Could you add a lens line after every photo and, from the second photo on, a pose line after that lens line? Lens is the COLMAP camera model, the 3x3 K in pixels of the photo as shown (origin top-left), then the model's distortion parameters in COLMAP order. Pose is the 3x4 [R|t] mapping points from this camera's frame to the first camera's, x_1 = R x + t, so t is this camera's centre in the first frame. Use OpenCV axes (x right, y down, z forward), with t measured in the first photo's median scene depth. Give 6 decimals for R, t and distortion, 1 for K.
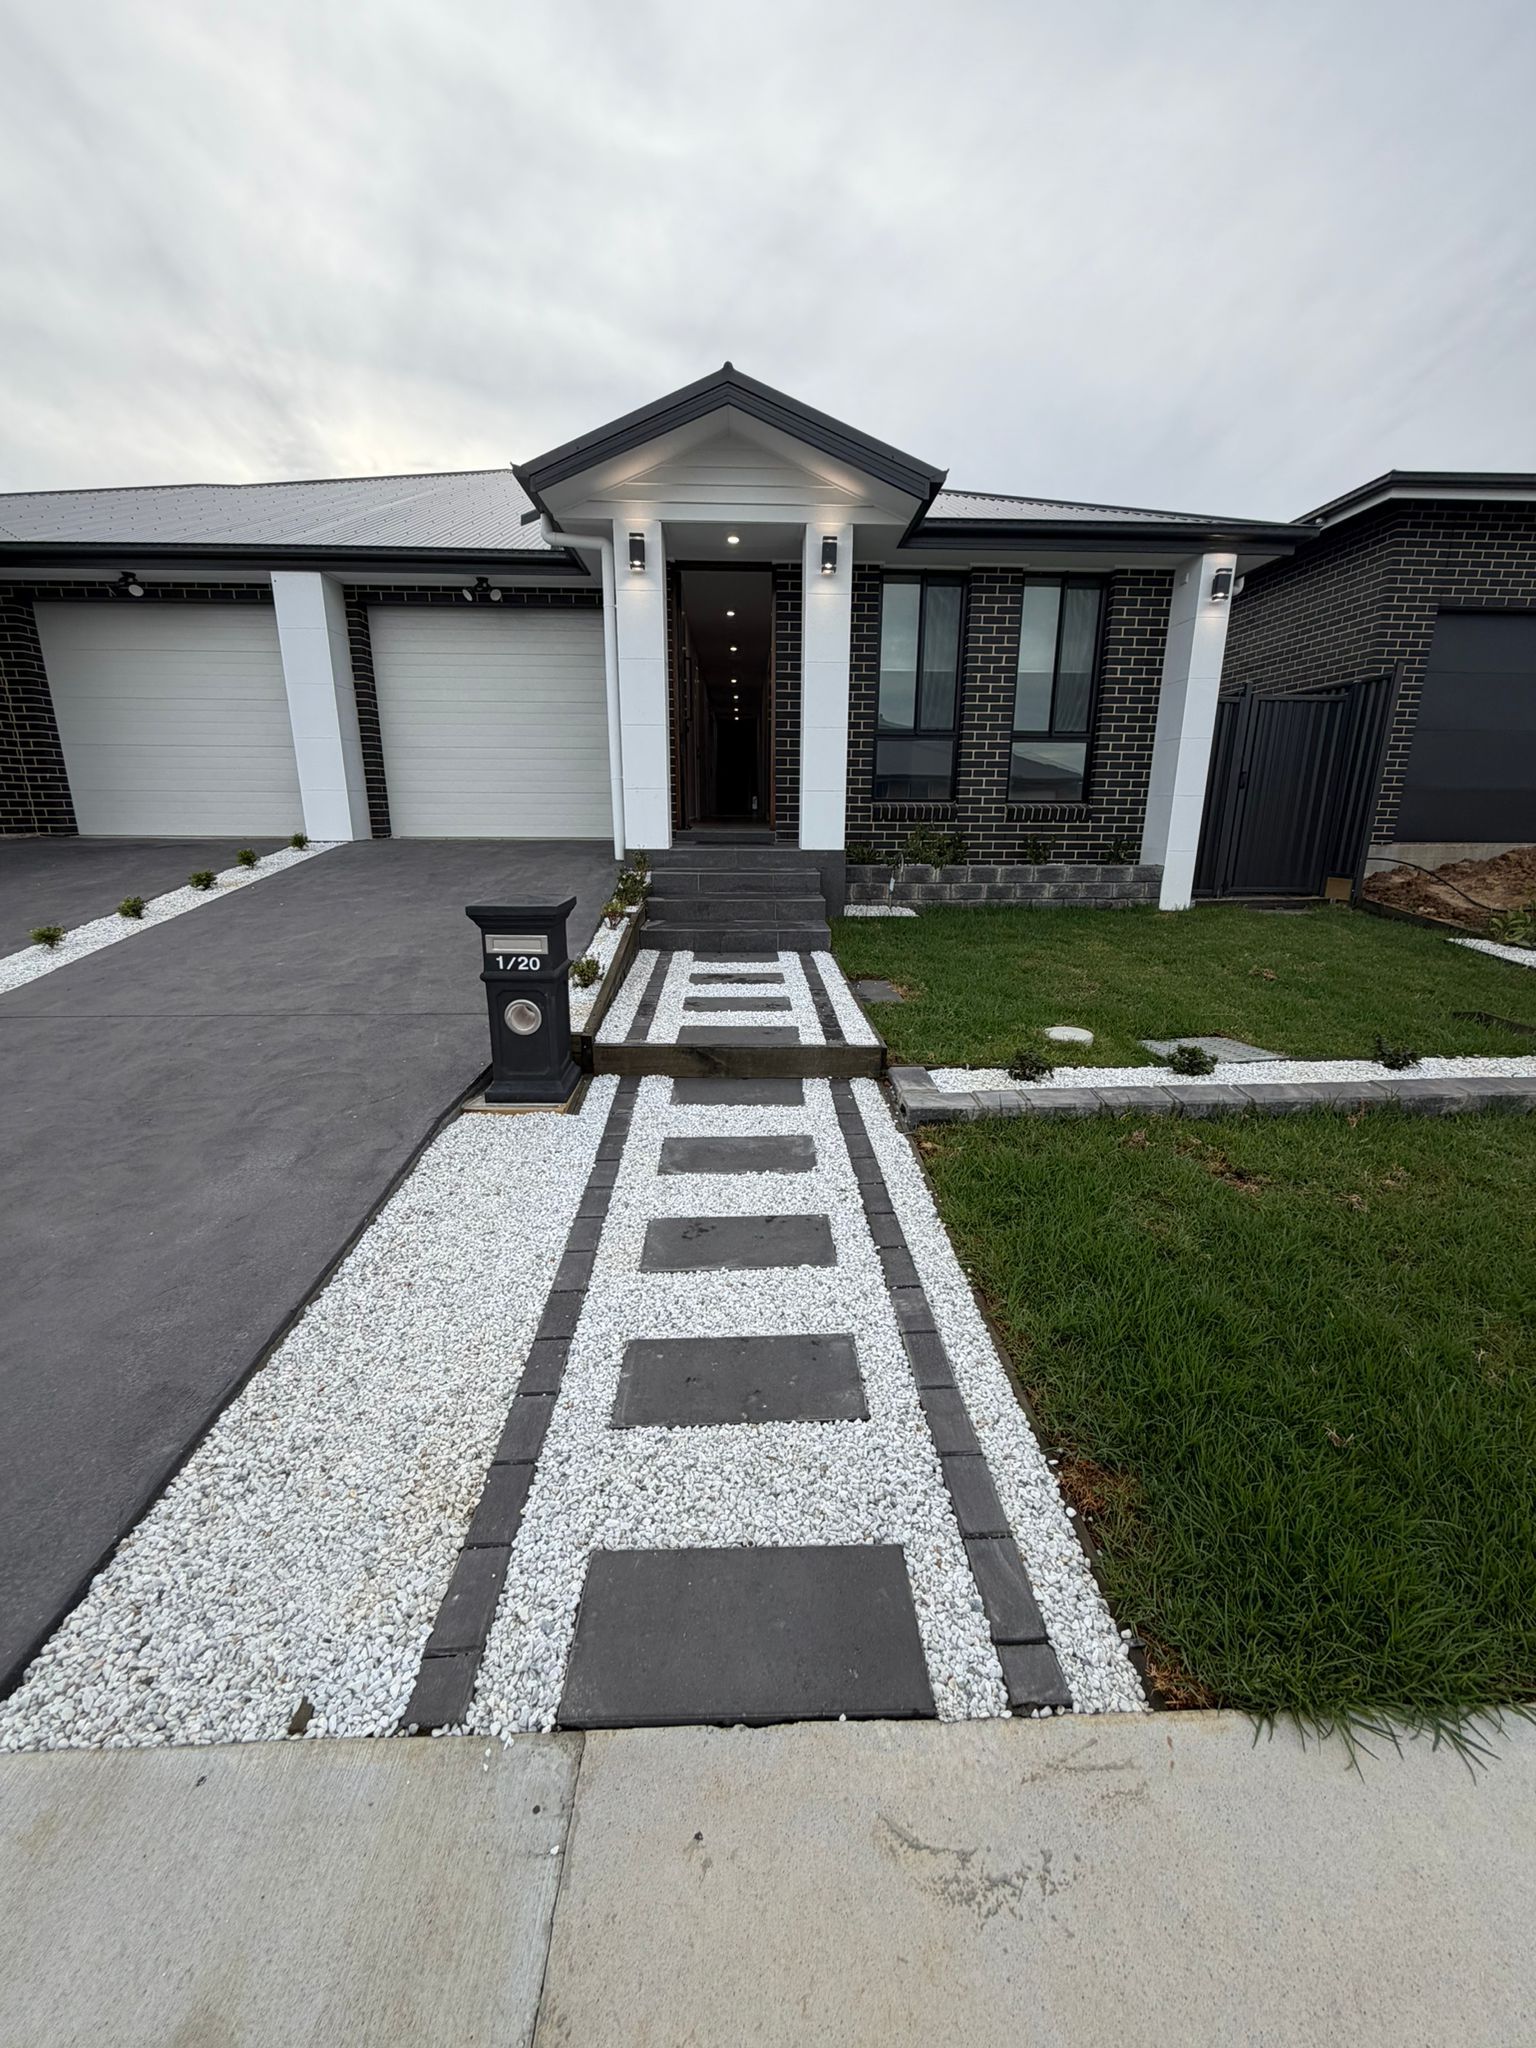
lens RADIAL K [[828.4, 0, 768.0], [0, 828.4, 1024.0], [0, 0, 1]] dist [-0.009868, -0.000198]
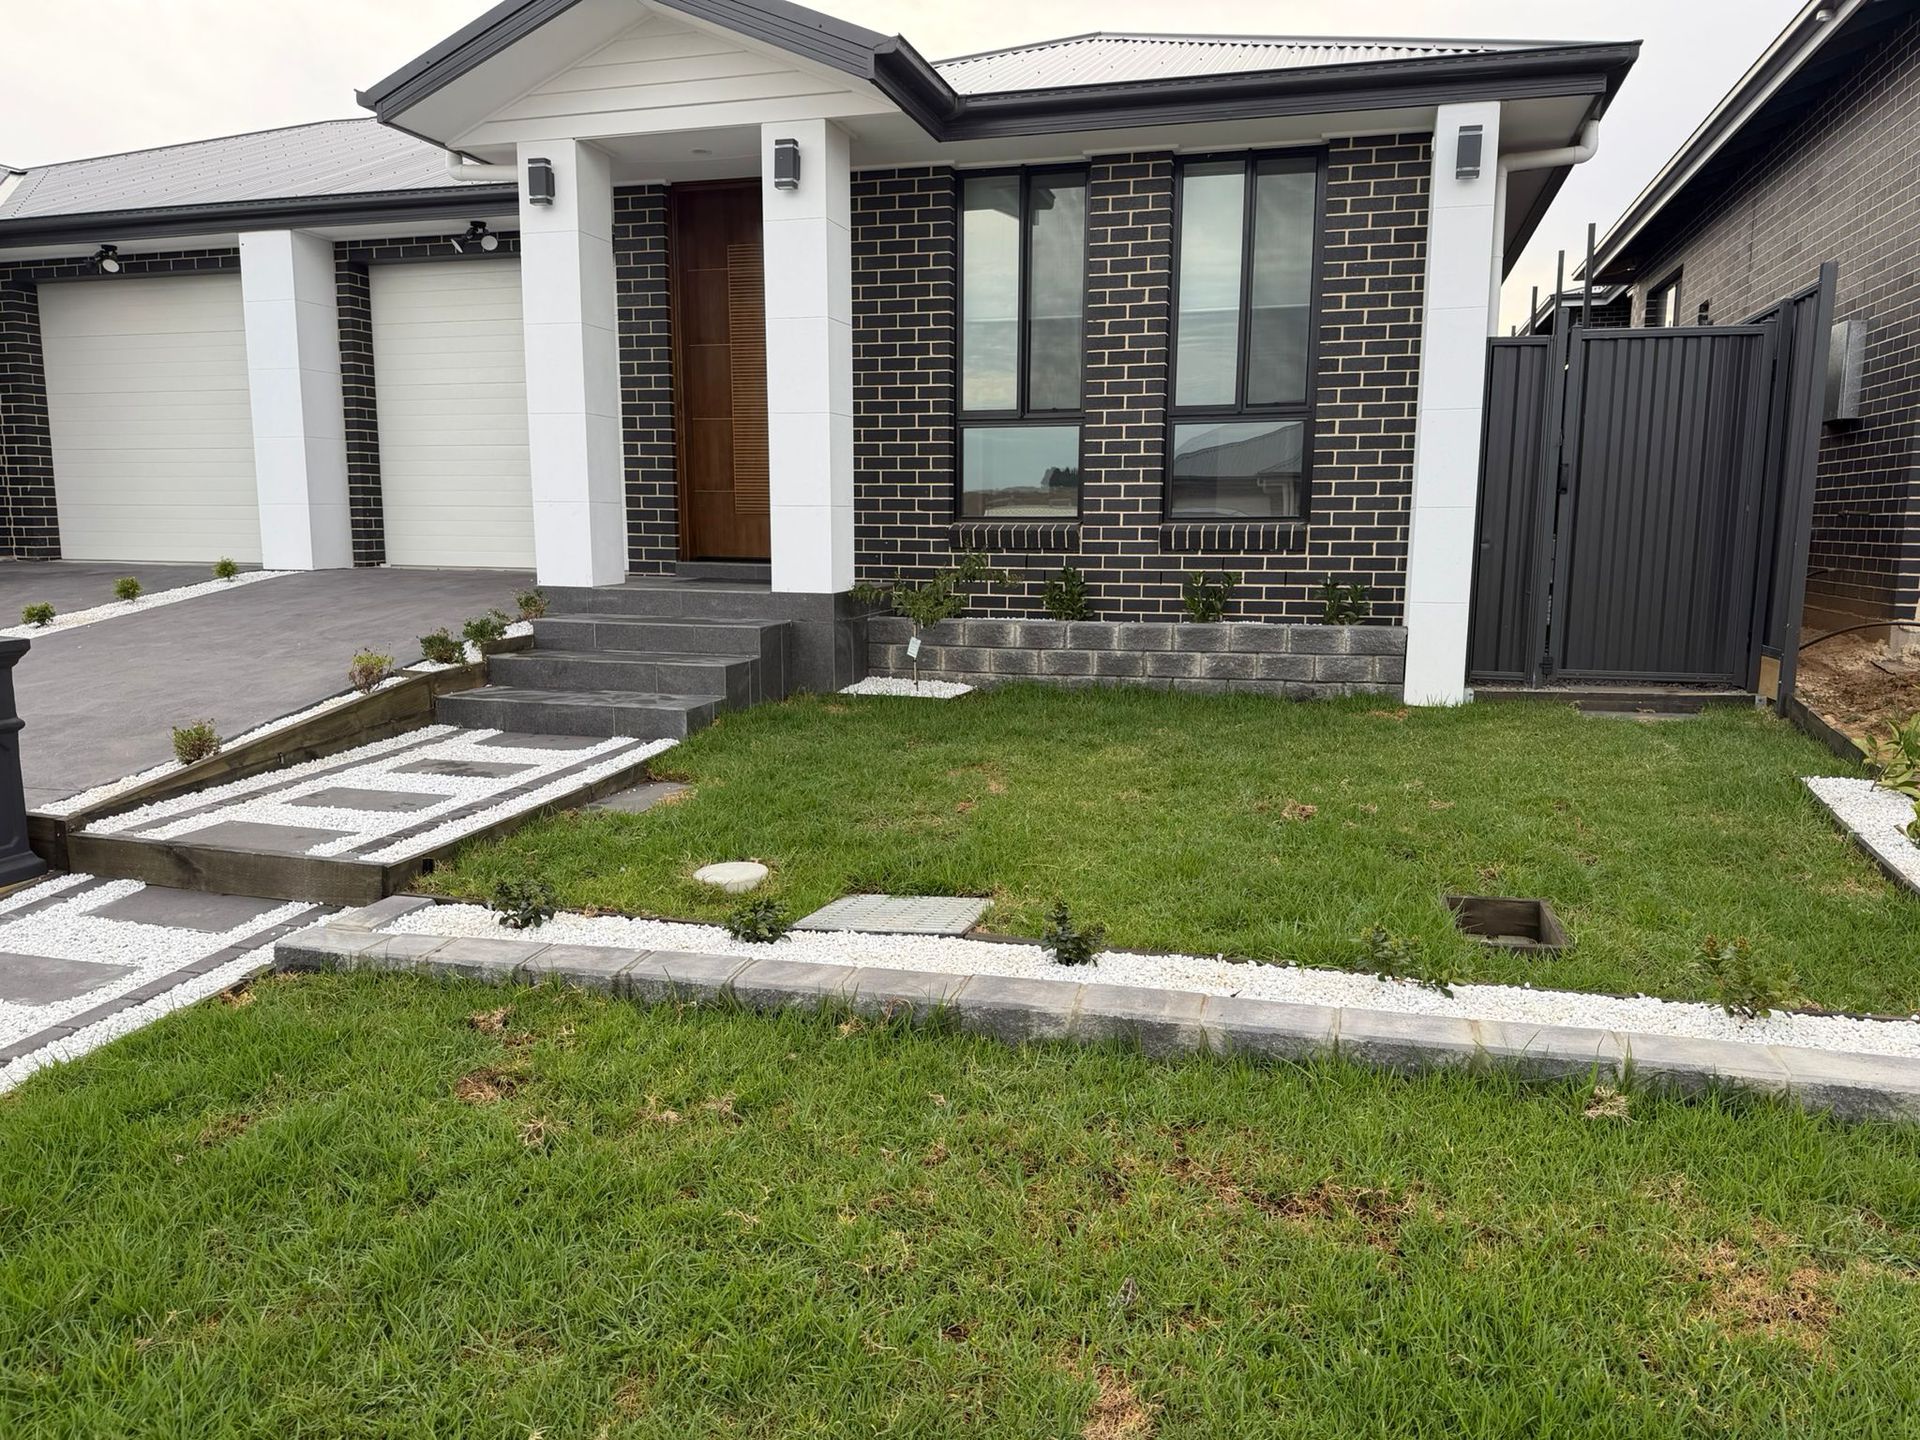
lens RADIAL K [[1358.4, 0, 960.0], [0, 1358.4, 720.0], [0, 0, 1]] dist [0.067057, -0.107259]
pose [[0.951677, 0.043141, -0.304057, 0.508248], [-0.079081, 0.991120, -0.106895, -0.003451], [0.296745, 0.125775, 0.946638, 0.026216]]
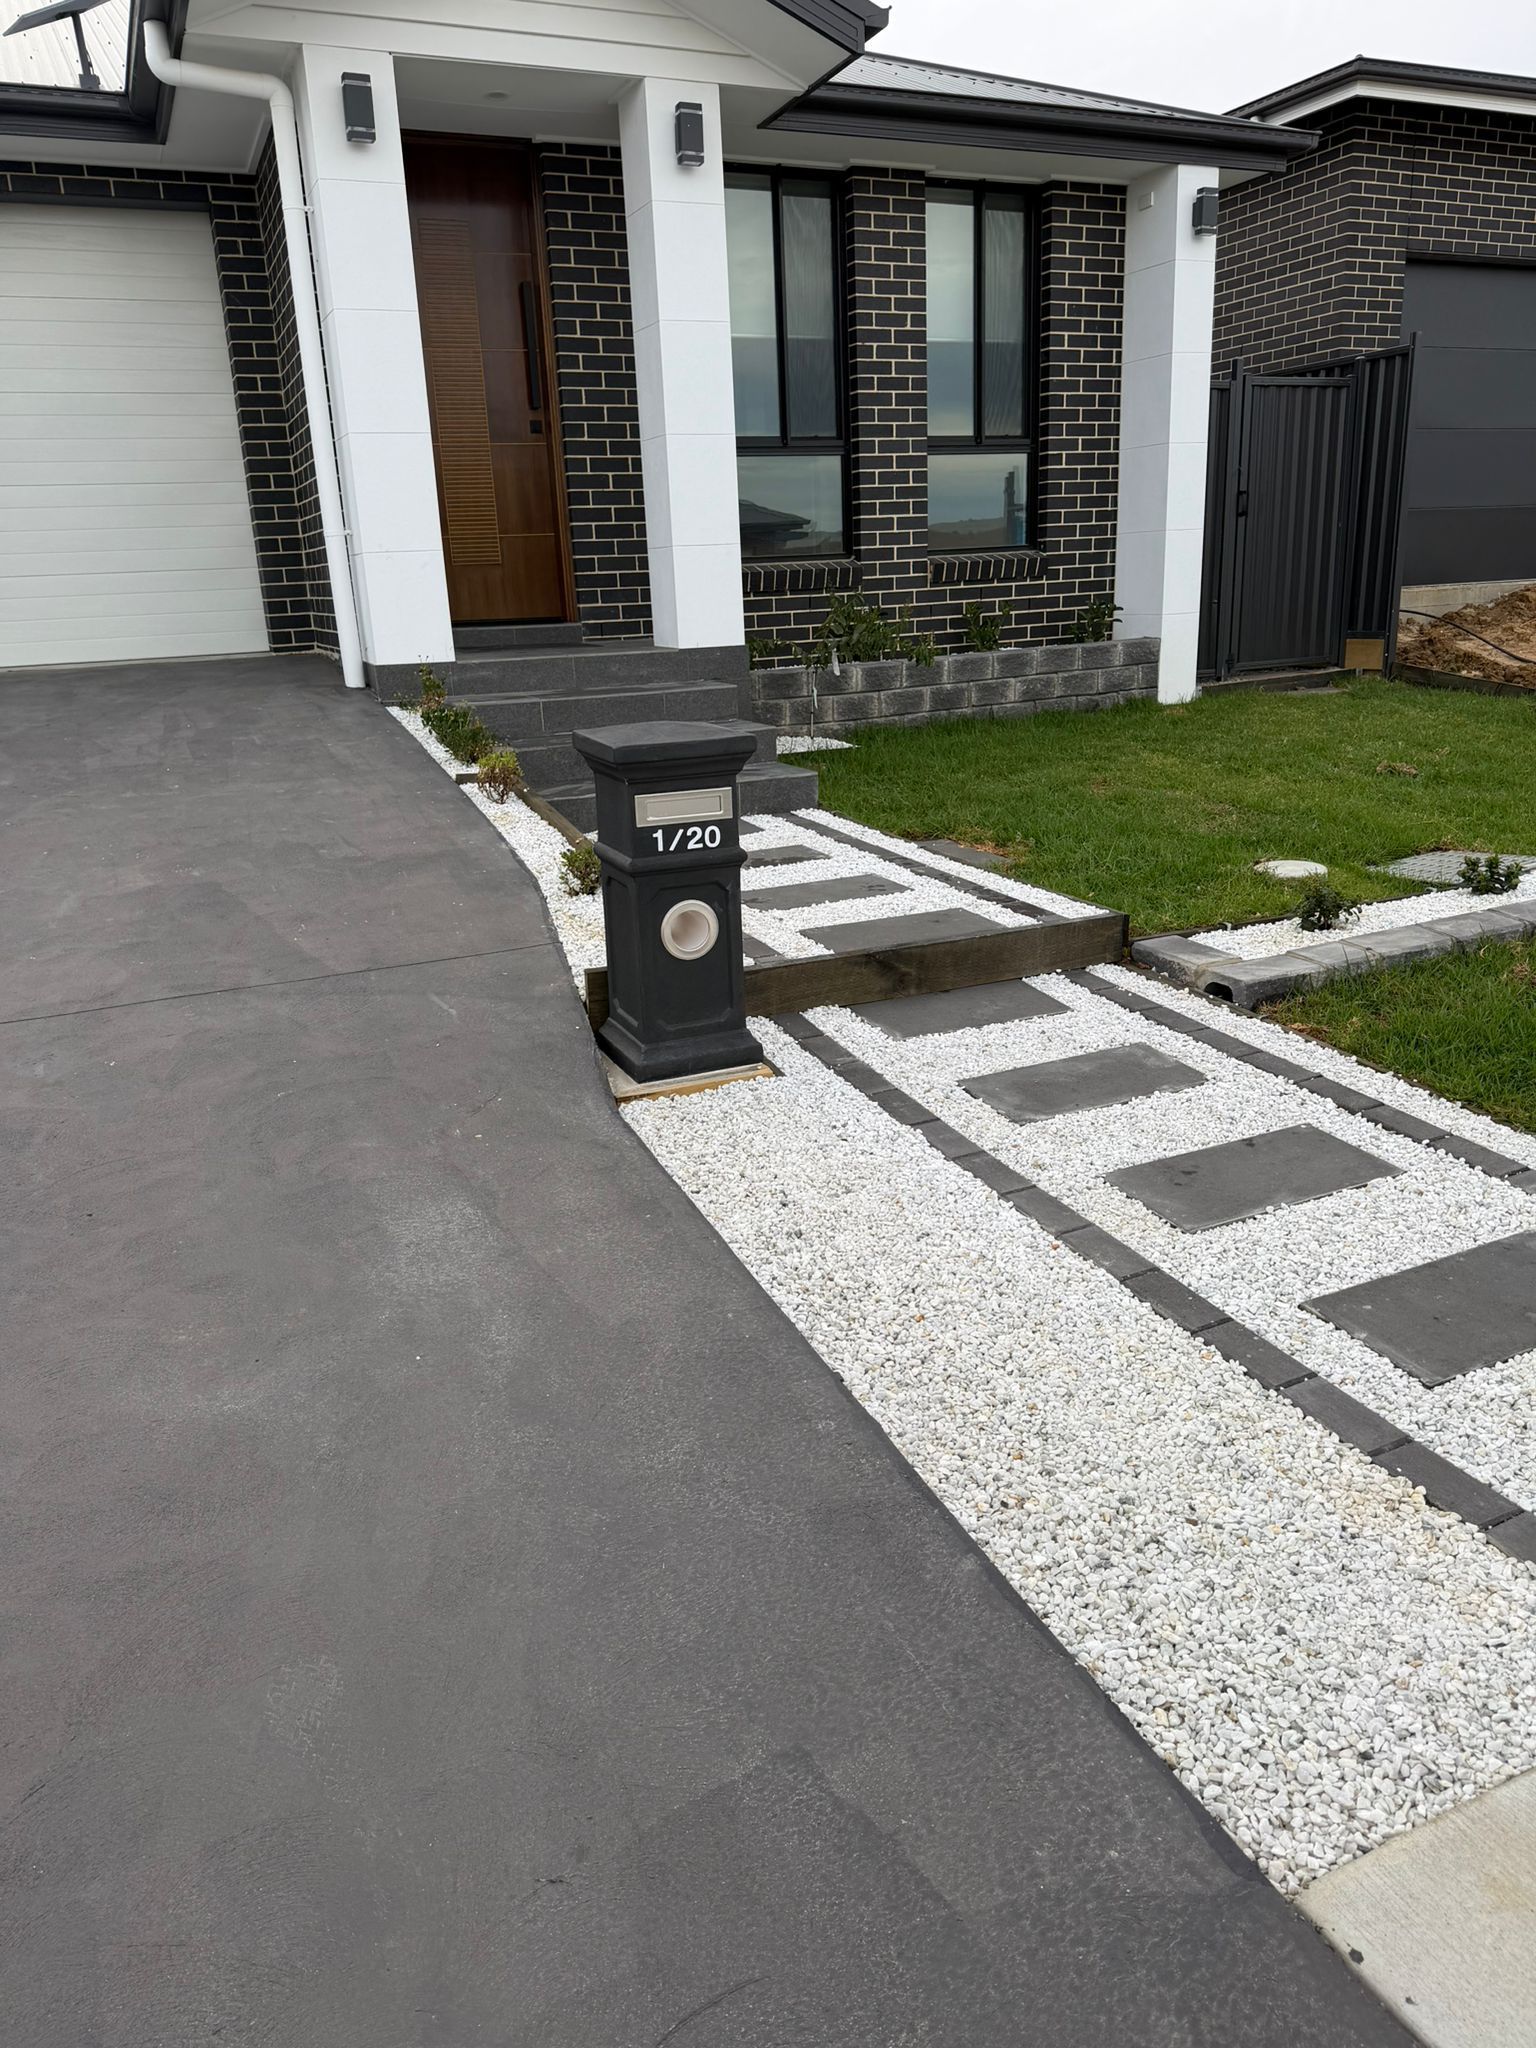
lens RADIAL K [[1452.6, 0, 768.0], [0, 1452.6, 1024.0], [0, 0, 1]] dist [0.128620, -0.242019]
pose [[0.922489, -0.155064, 0.353510, -0.305787], [0.143657, 0.987899, 0.058457, 0.002920], [-0.358297, -0.003142, 0.933602, -0.002682]]
